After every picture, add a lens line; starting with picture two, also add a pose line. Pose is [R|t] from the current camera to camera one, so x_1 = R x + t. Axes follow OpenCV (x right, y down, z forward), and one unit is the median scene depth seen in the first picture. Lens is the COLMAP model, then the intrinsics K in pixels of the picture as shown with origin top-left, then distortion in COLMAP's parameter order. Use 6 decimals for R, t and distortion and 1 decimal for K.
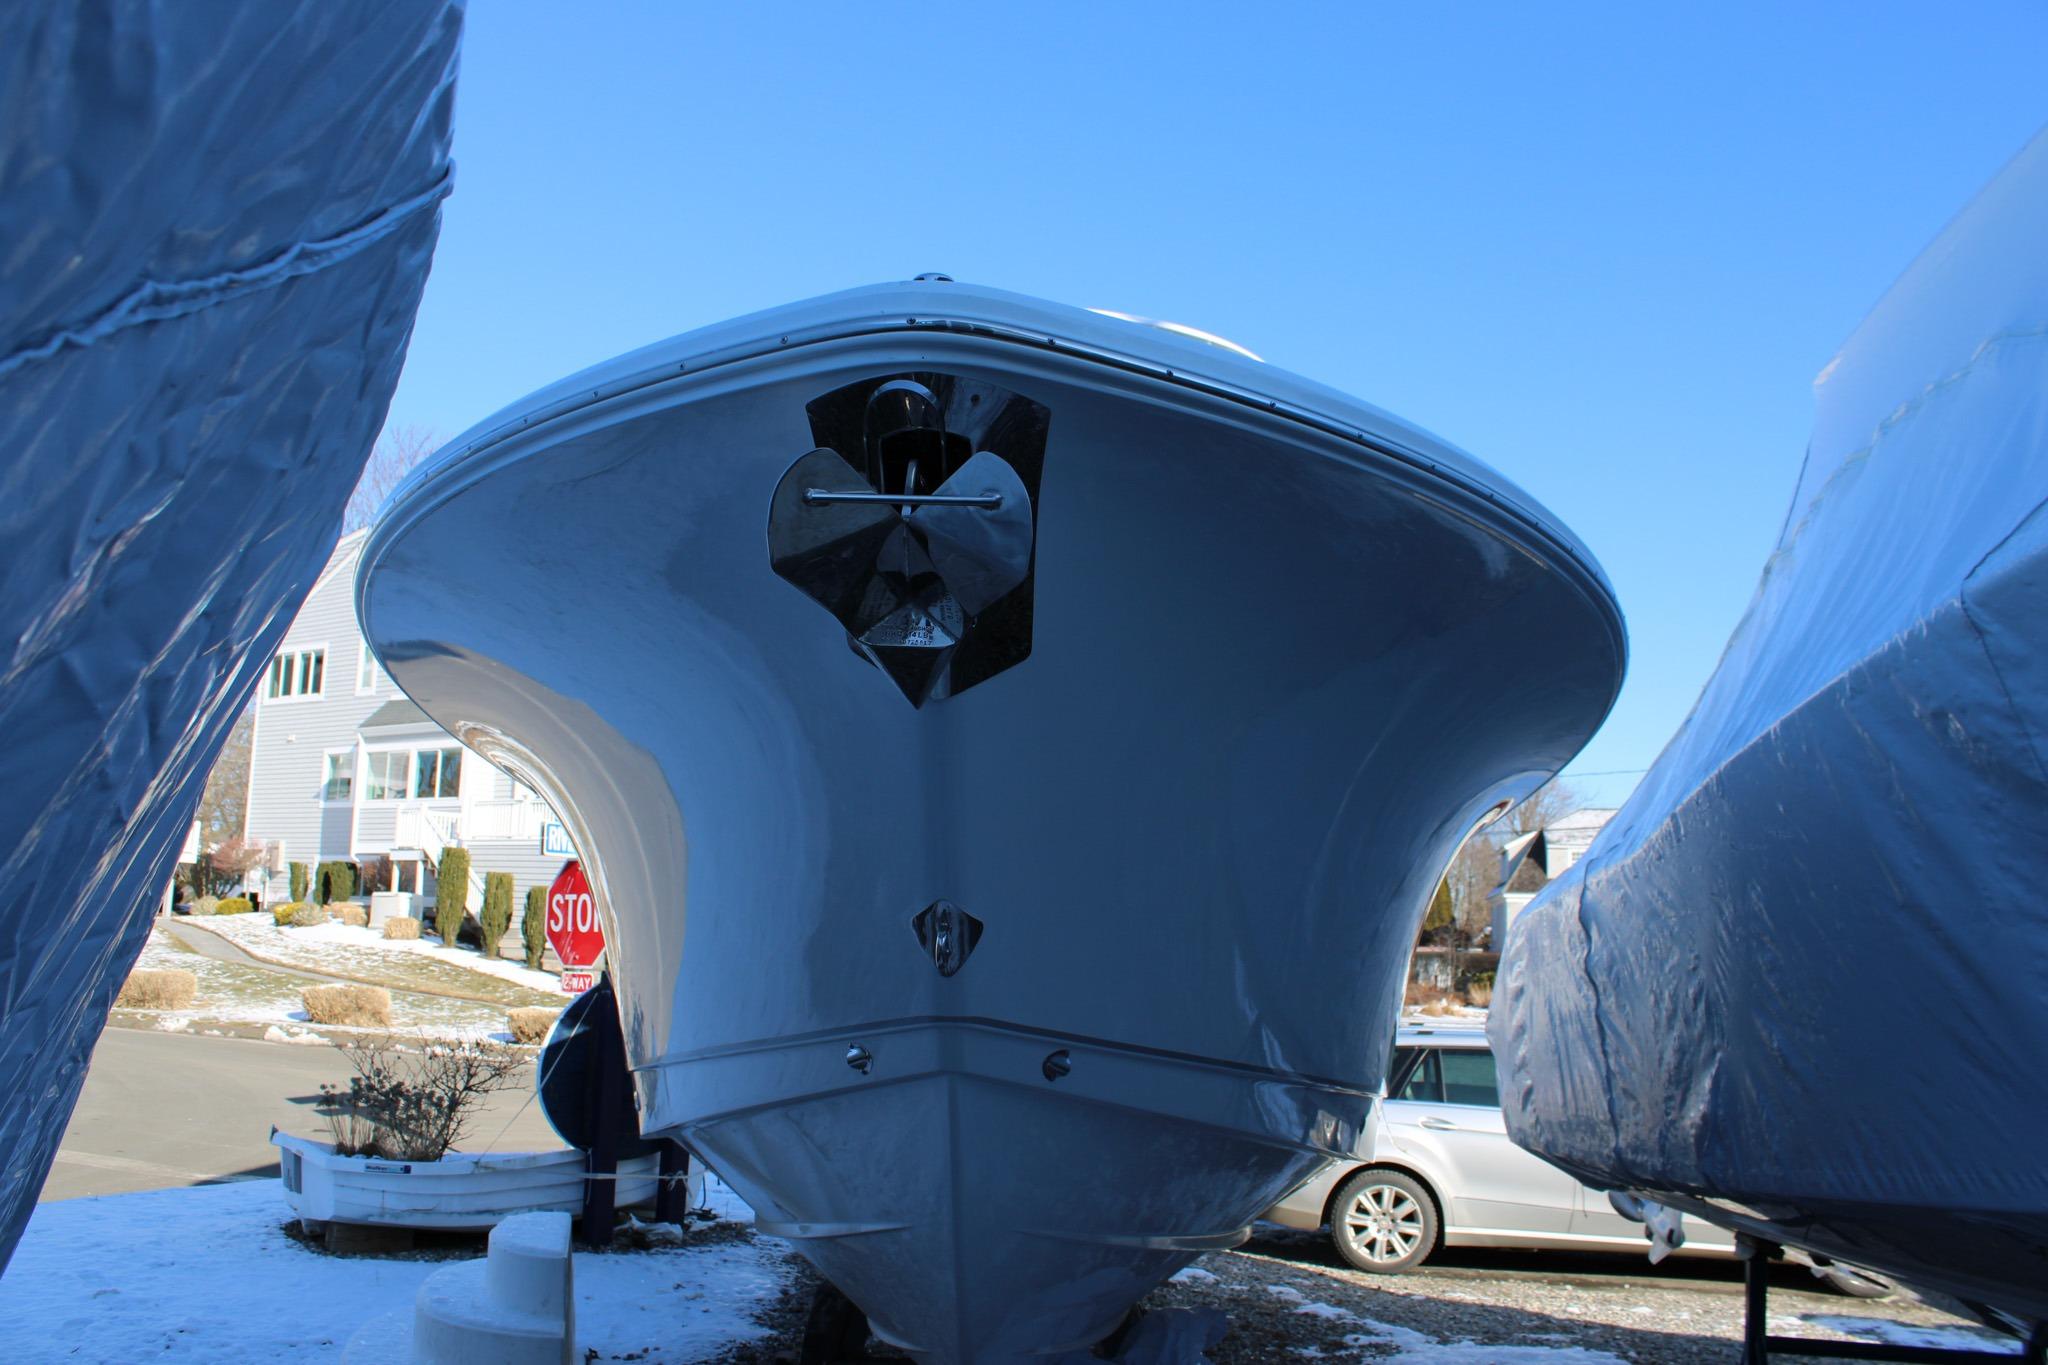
lens RADIAL K [[1765.7, 0, 1046.1], [0, 1765.7, 655.8], [0, 0, 1]] dist [-0.161931, 0.143167]
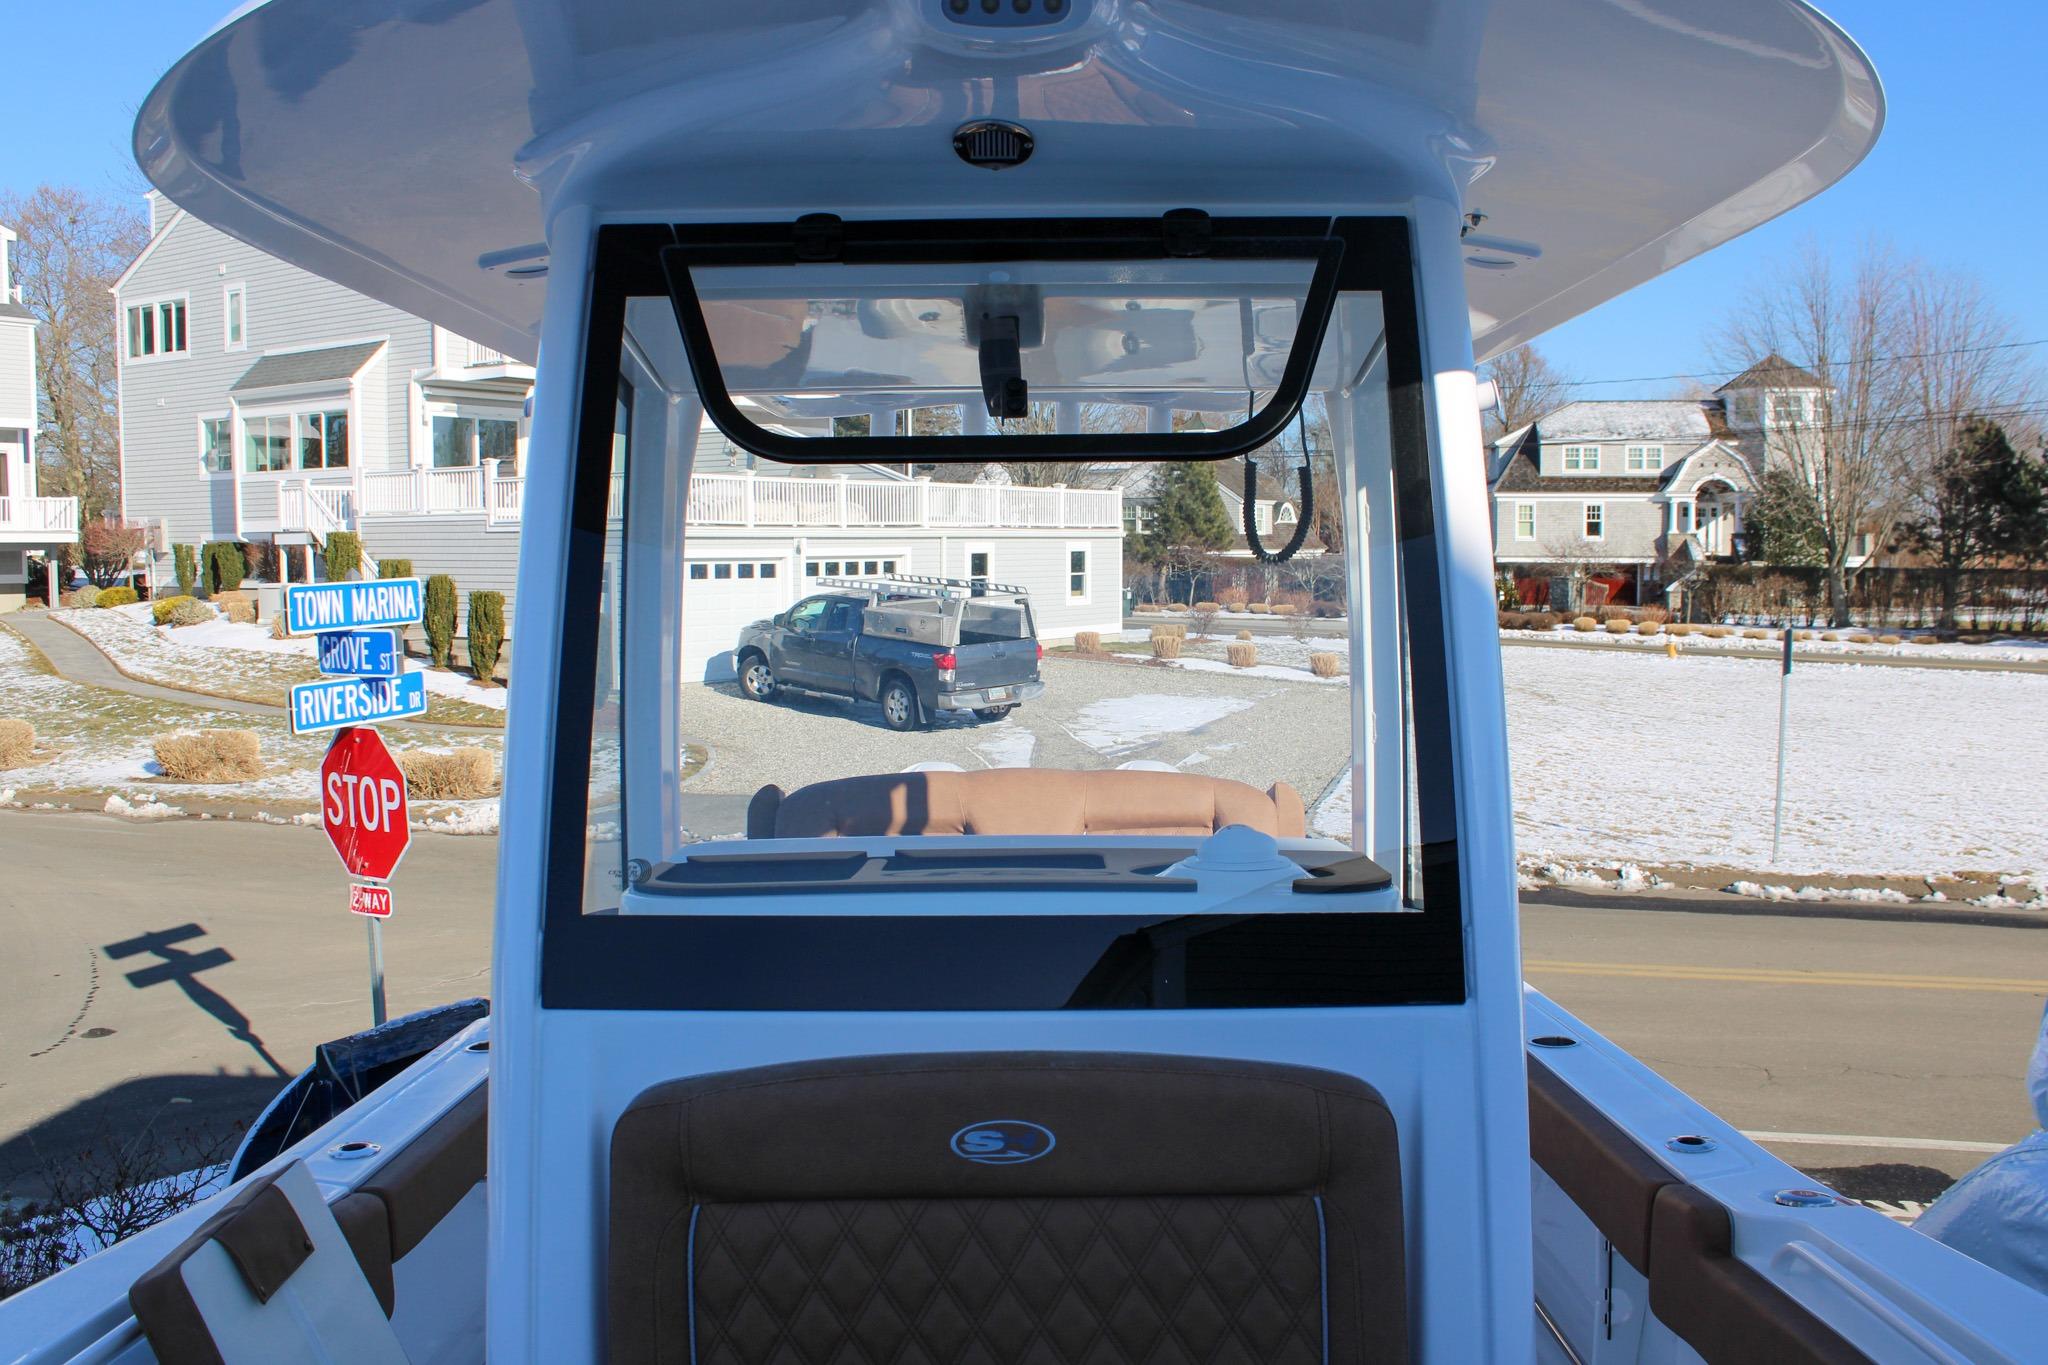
lens RADIAL K [[1765.7, 0, 1046.1], [0, 1765.7, 655.8], [0, 0, 1]] dist [-0.161931, 0.143167]
pose [[0.999250, -0.035208, 0.016121, -0.001054], [0.030366, 0.970795, 0.237982, -0.024379], [-0.024029, -0.237314, 0.971136, 0.122803]]
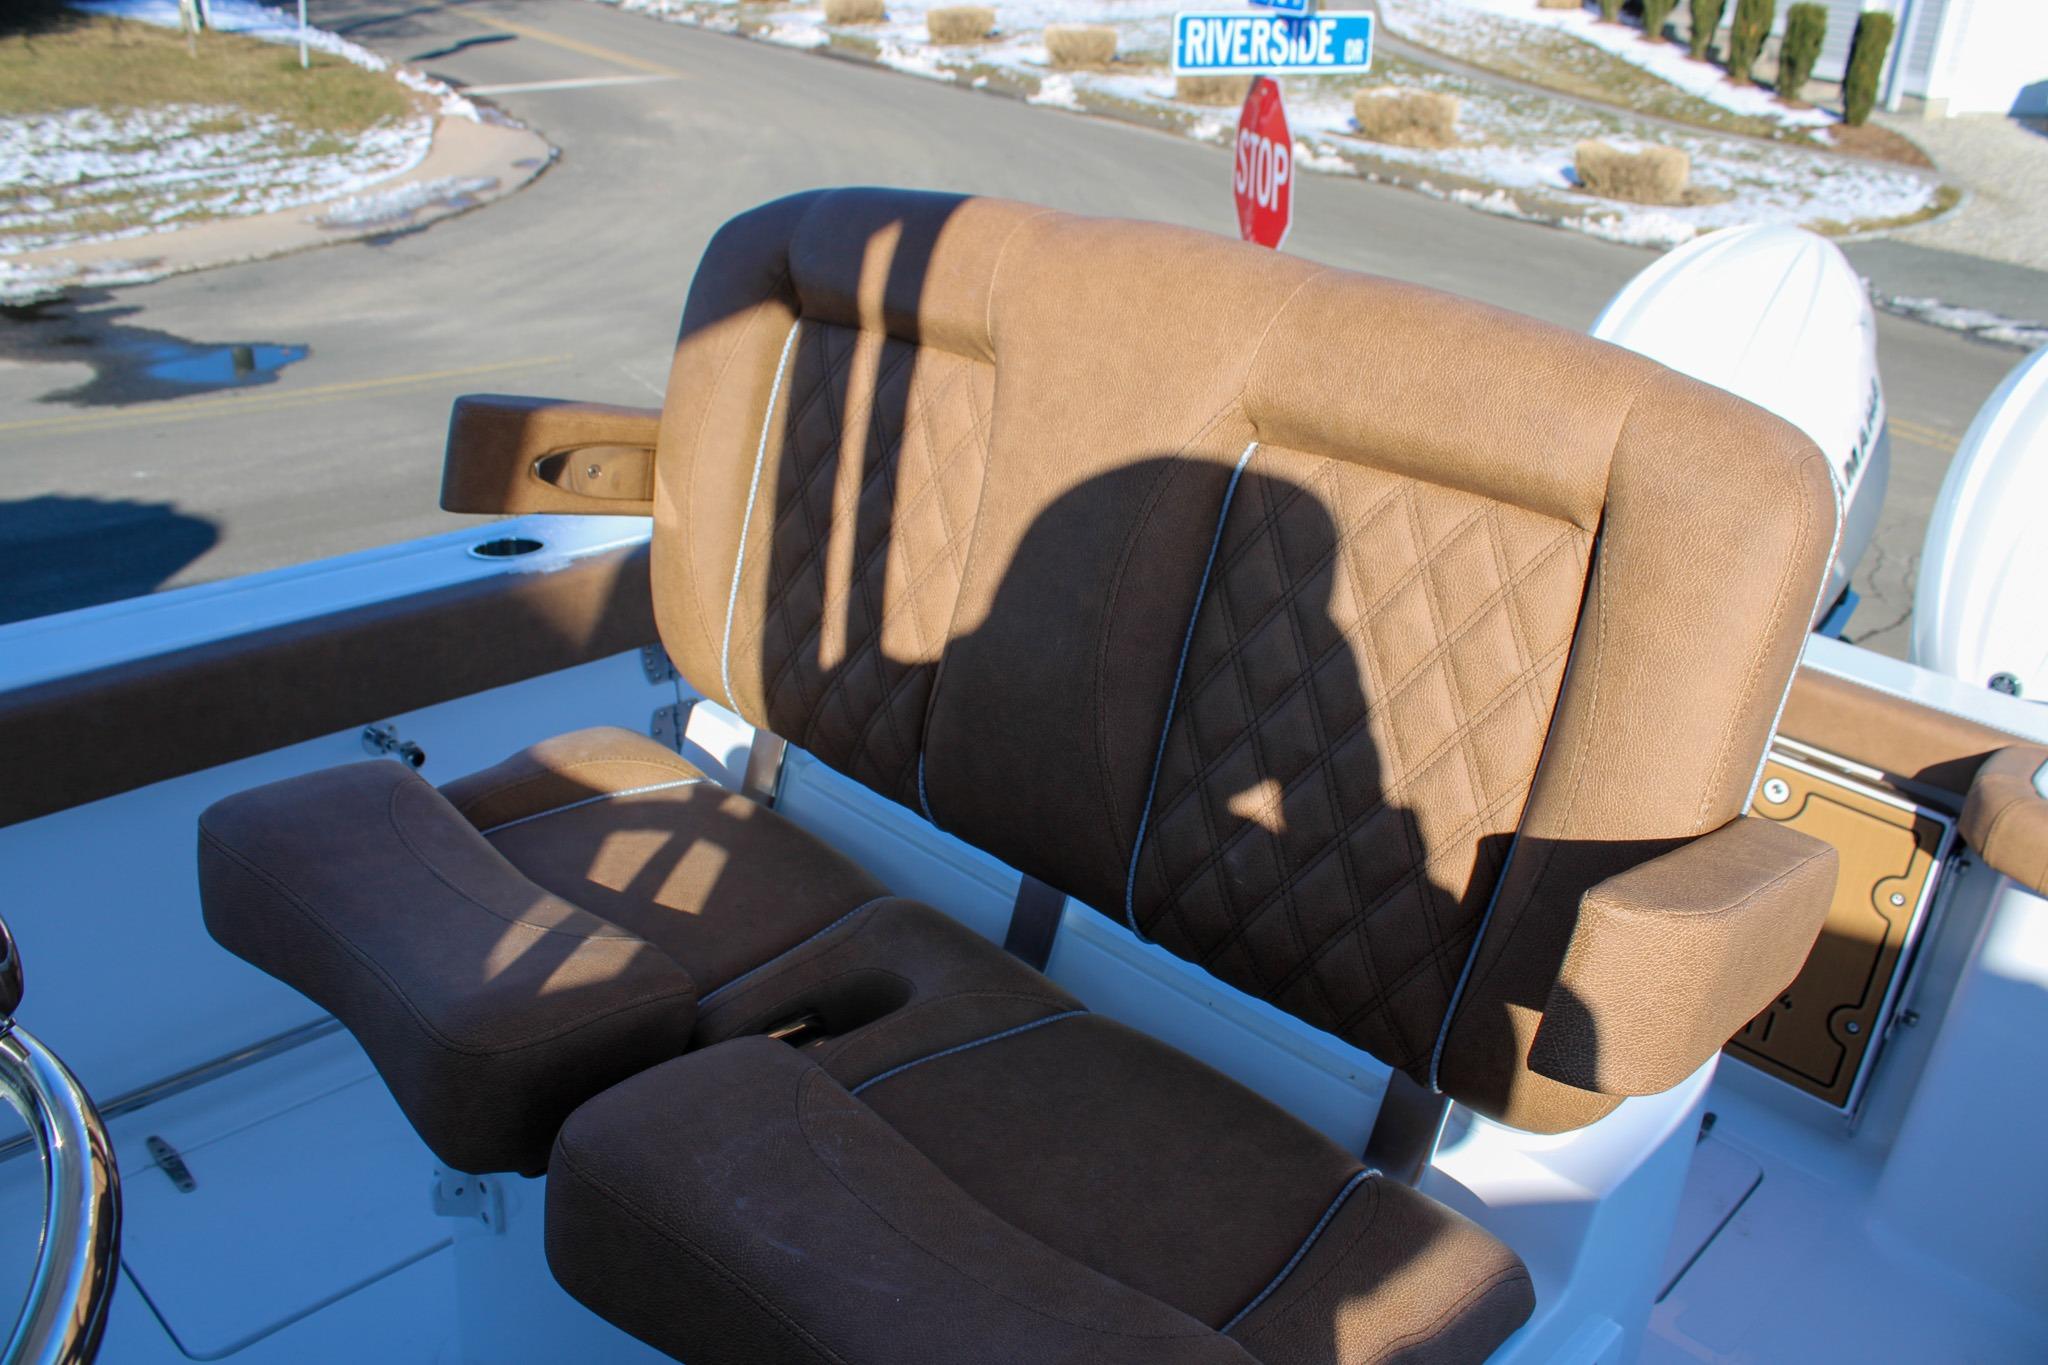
lens RADIAL K [[1688.9, 0, 1035.7], [0, 1688.9, 682.3], [0, 0, 1]] dist [-0.175919, 0.151229]
pose [[0.732382, 0.290296, -0.615909, 0.024231], [0.106301, 0.844721, 0.524545, -0.001976], [0.672545, -0.449639, 0.587800, 0.201948]]
